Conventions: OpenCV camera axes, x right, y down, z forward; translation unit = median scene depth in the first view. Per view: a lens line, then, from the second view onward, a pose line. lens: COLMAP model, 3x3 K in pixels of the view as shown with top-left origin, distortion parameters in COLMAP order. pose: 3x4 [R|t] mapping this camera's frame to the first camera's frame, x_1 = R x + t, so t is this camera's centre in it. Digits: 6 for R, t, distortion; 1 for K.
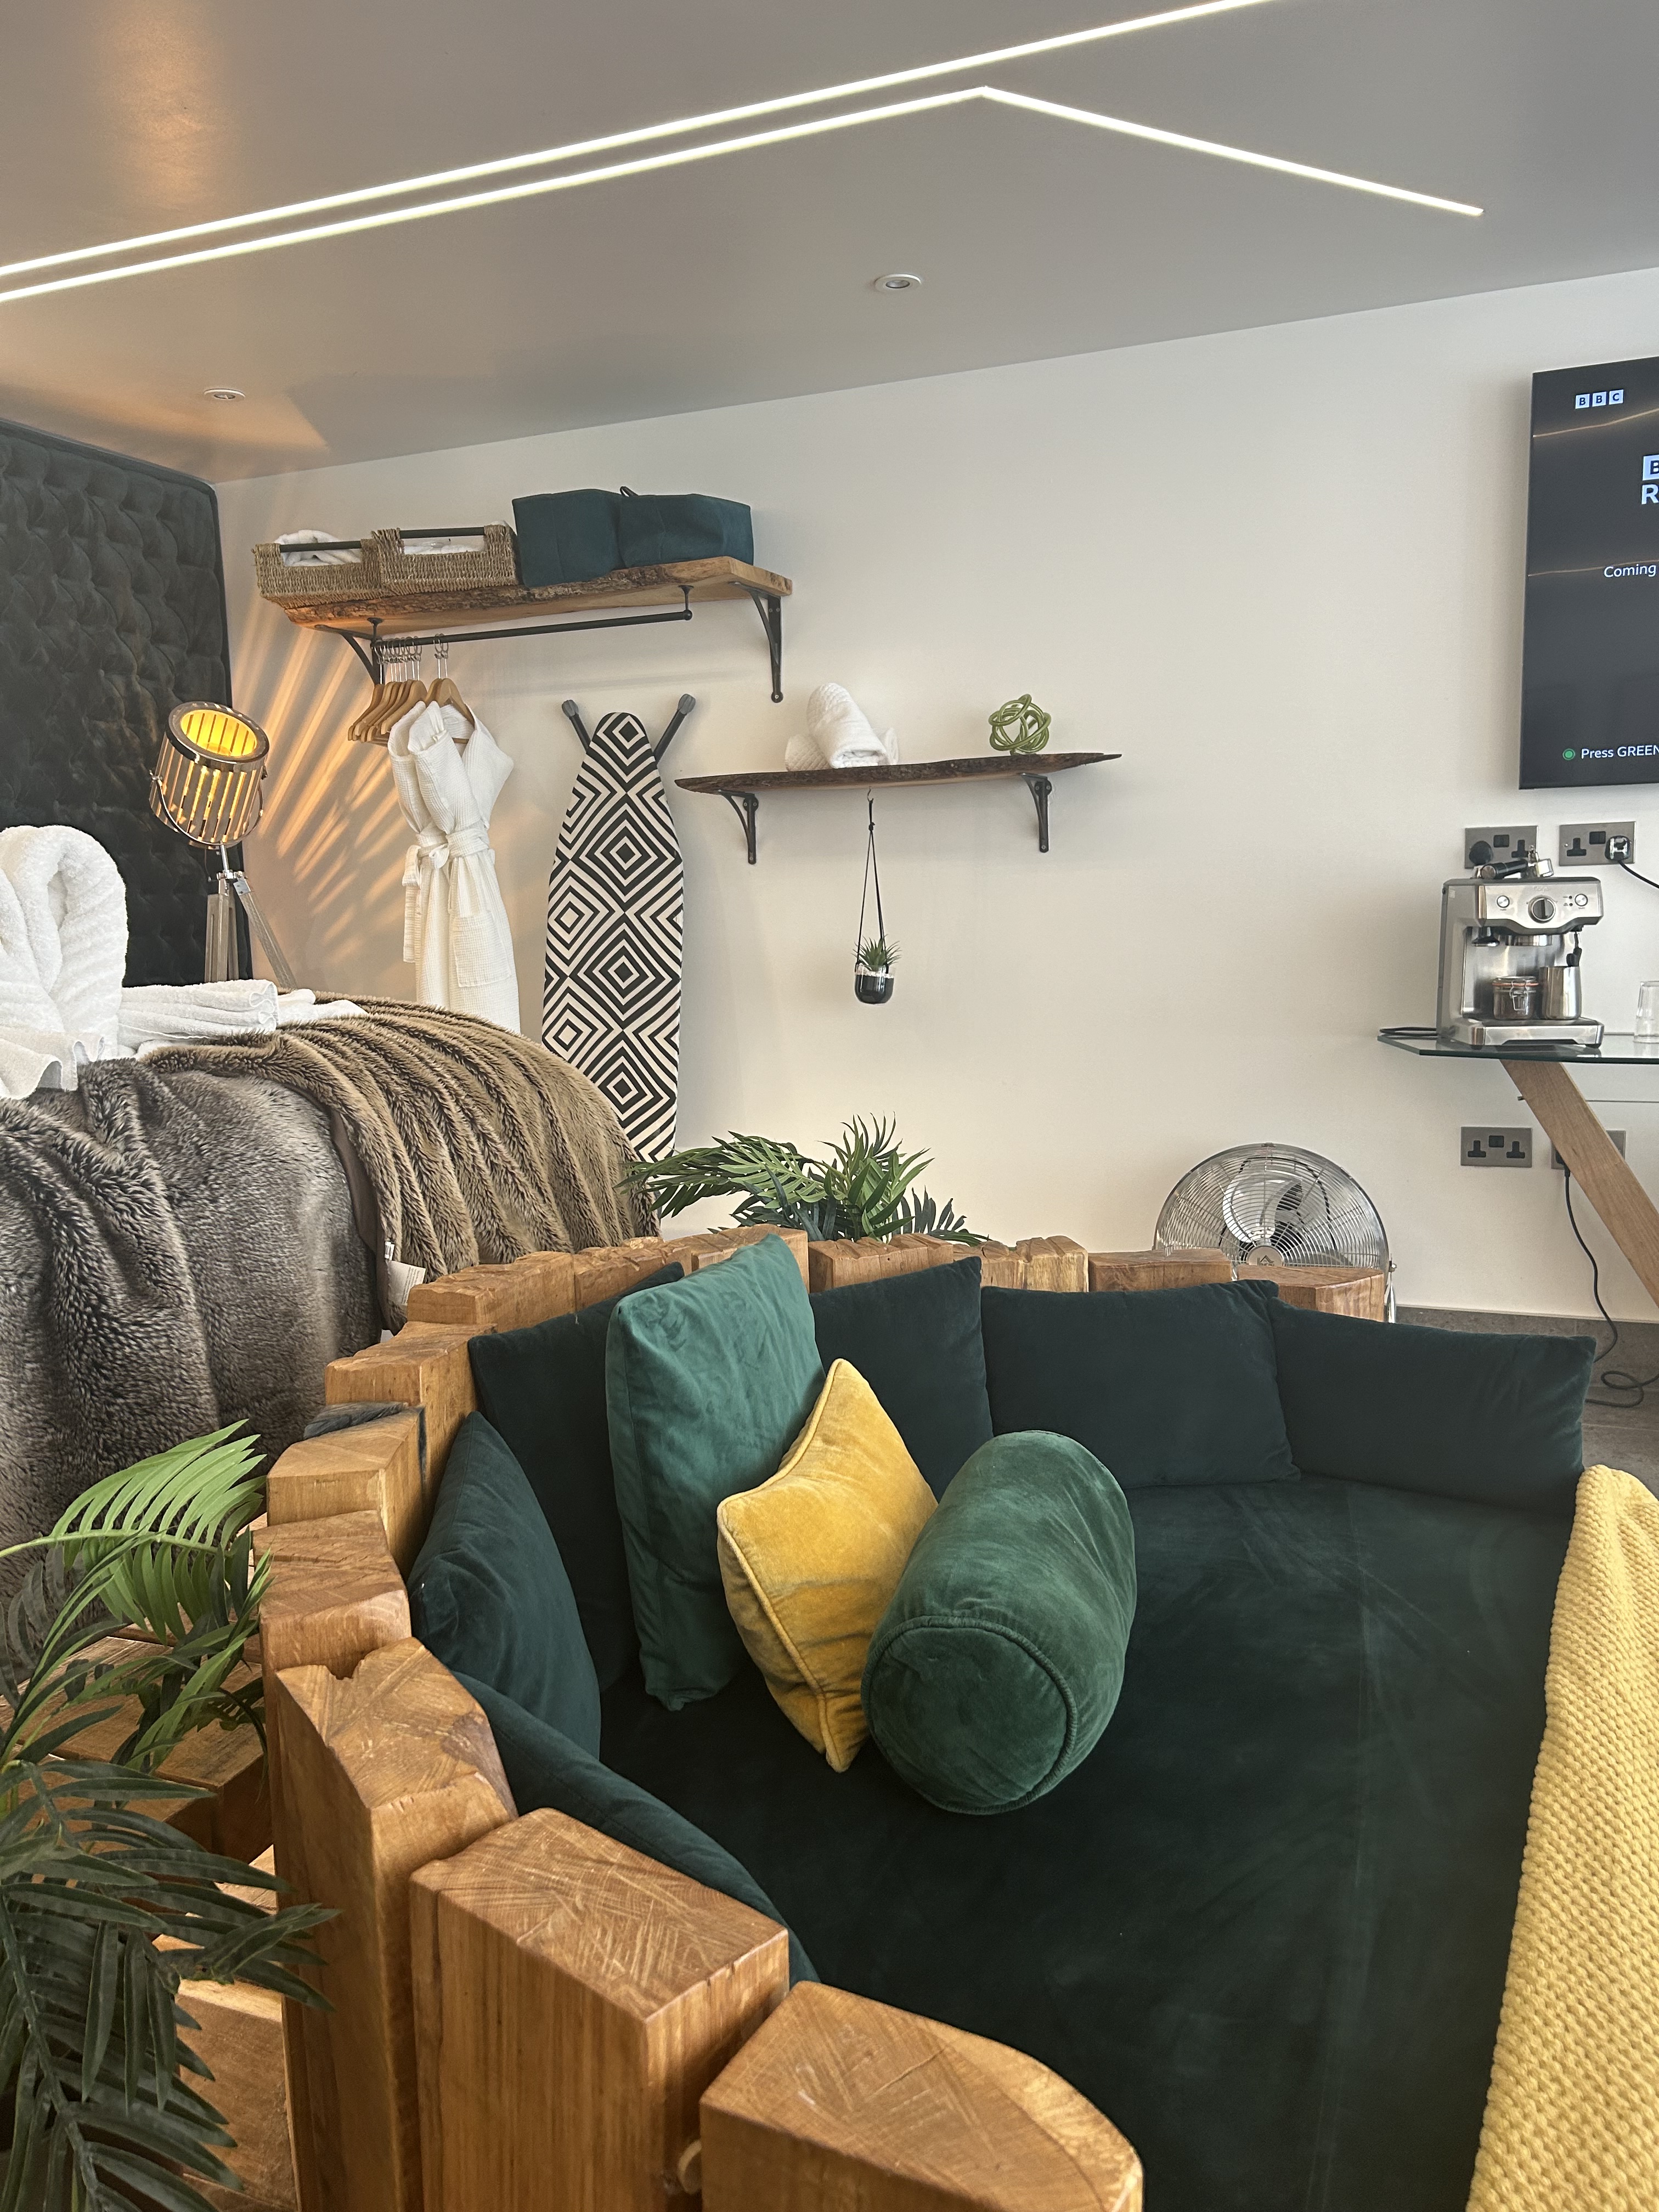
lens RADIAL K [[1667.7, 0, 818.7], [0, 1667.7, 1113.9], [0, 0, 1]] dist [0.060179, -0.090363]
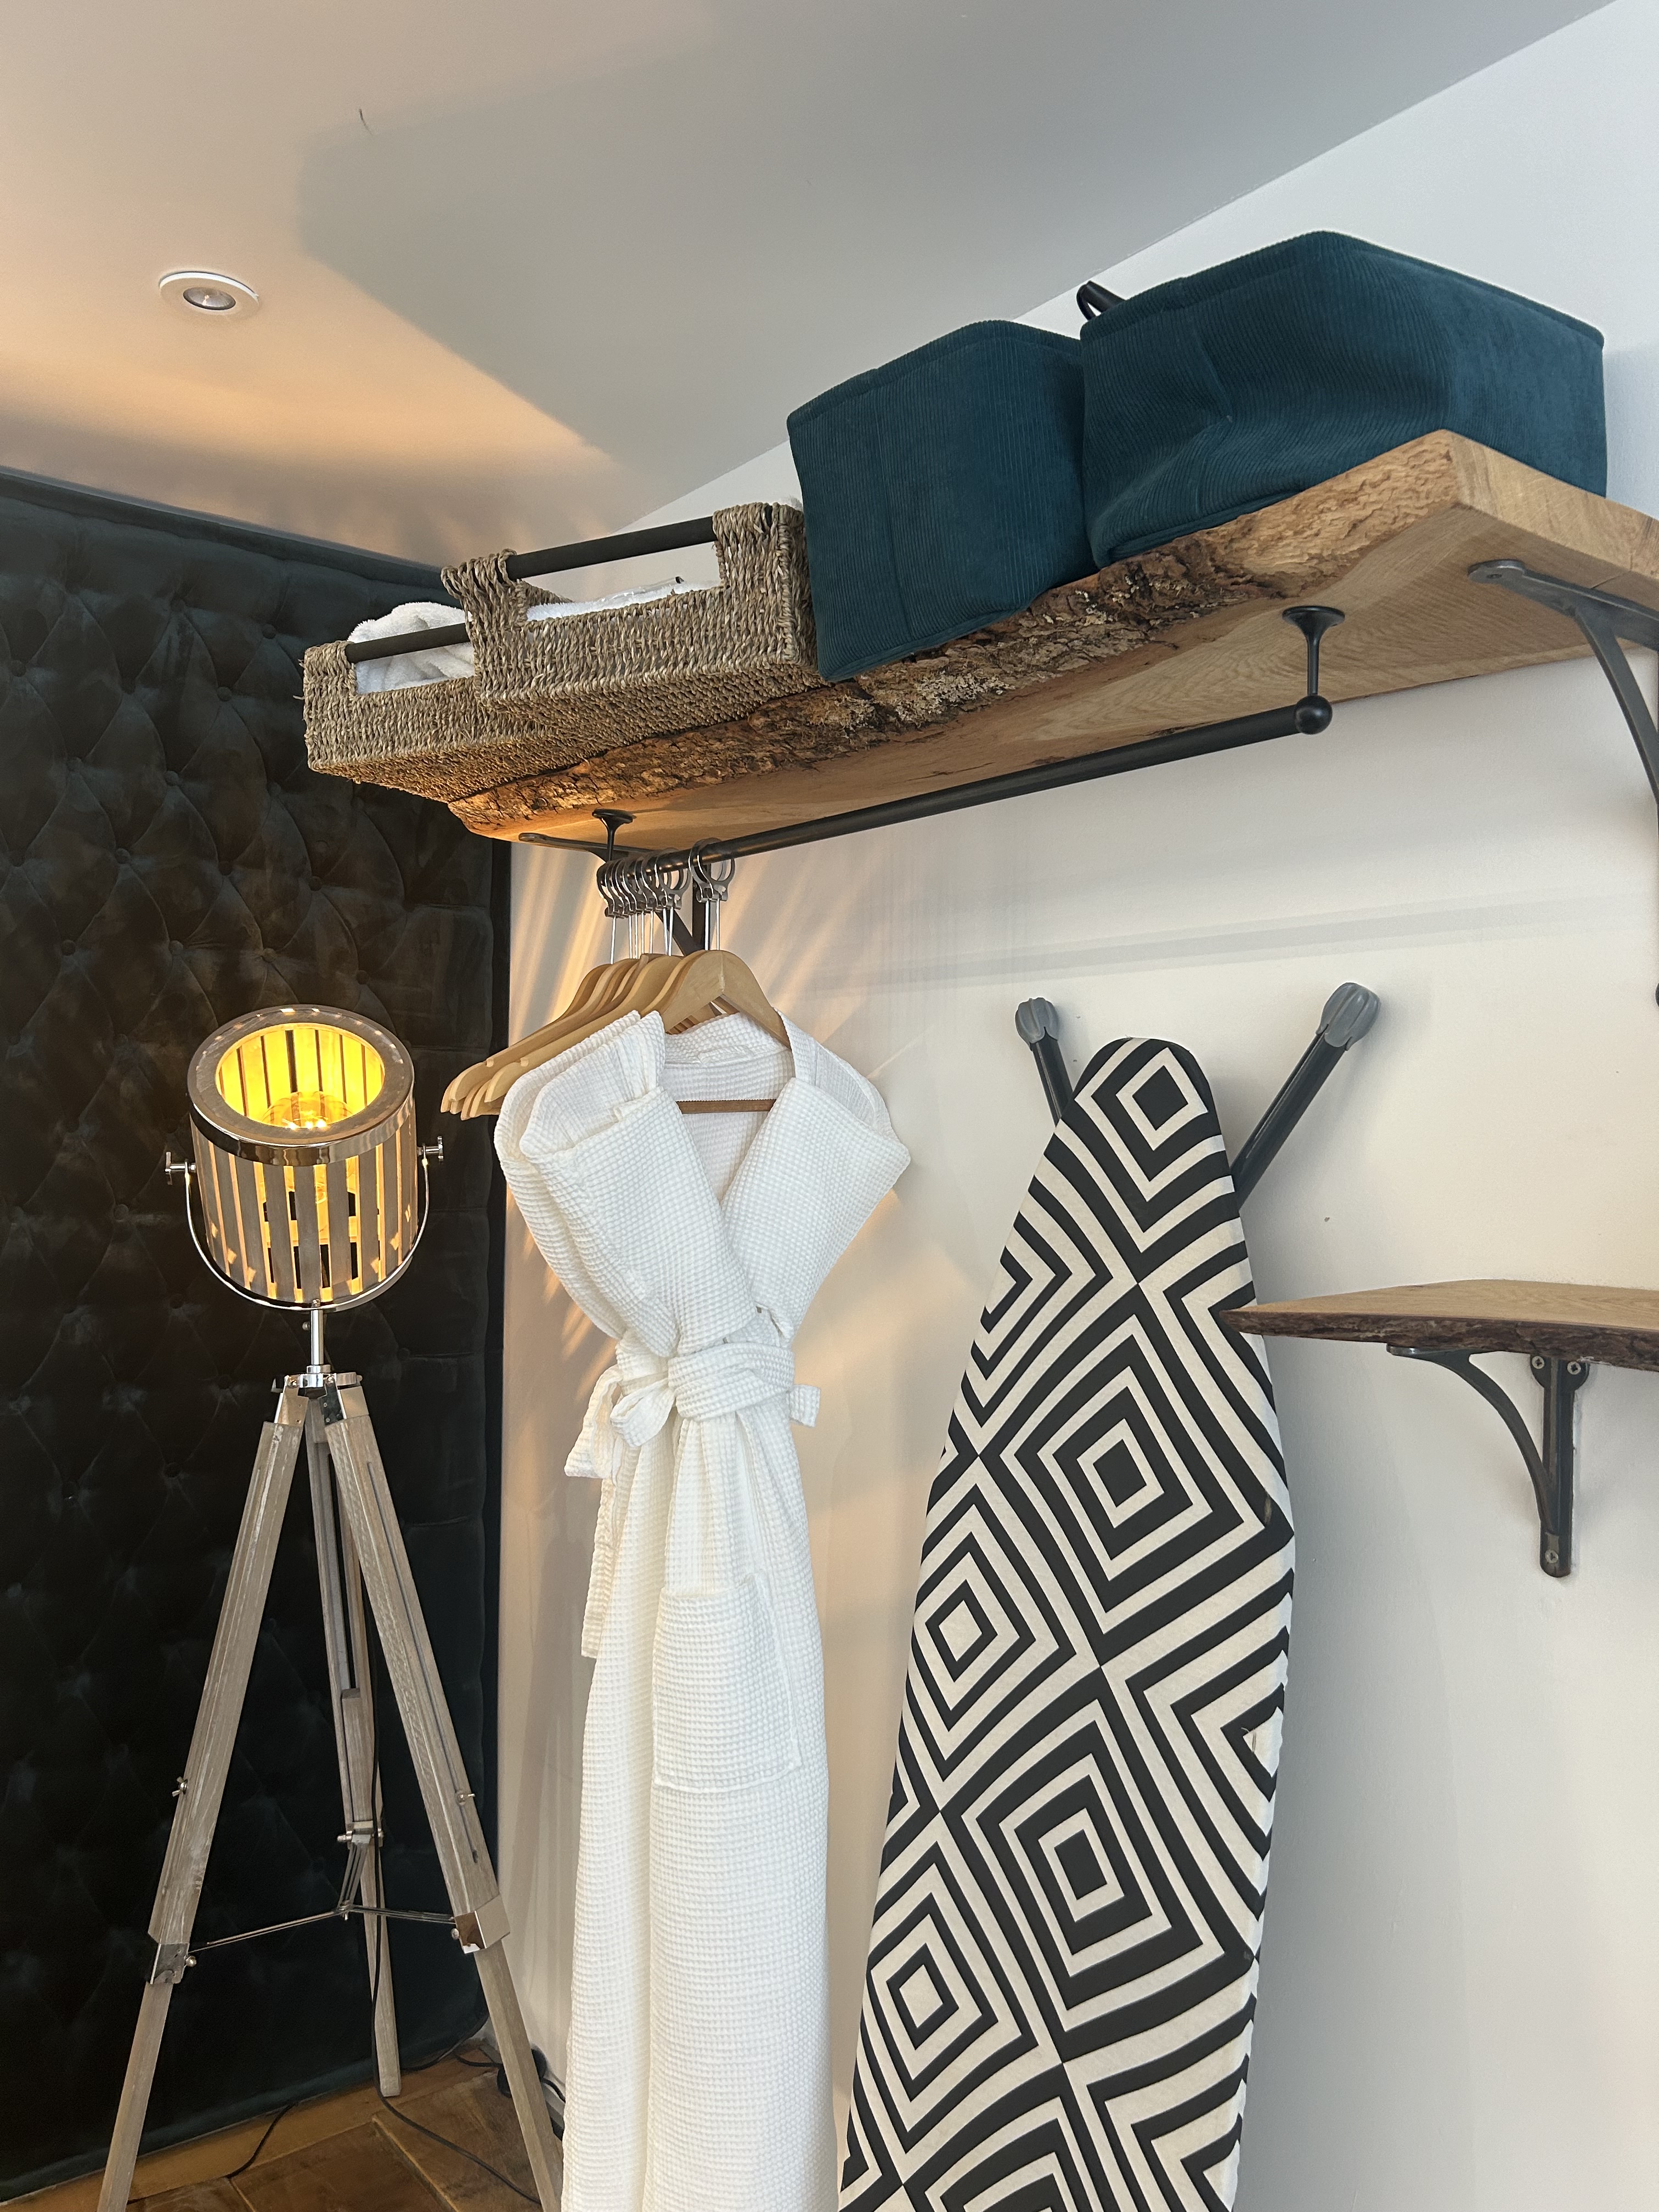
lens RADIAL K [[1667.7, 0, 818.7], [0, 1667.7, 1113.9], [0, 0, 1]] dist [0.060179, -0.090363]
pose [[0.865474, 0.035128, -0.499721, -0.008492], [-0.102223, 0.988933, -0.107524, -0.183641], [0.490413, 0.144143, 0.859487, 0.689271]]
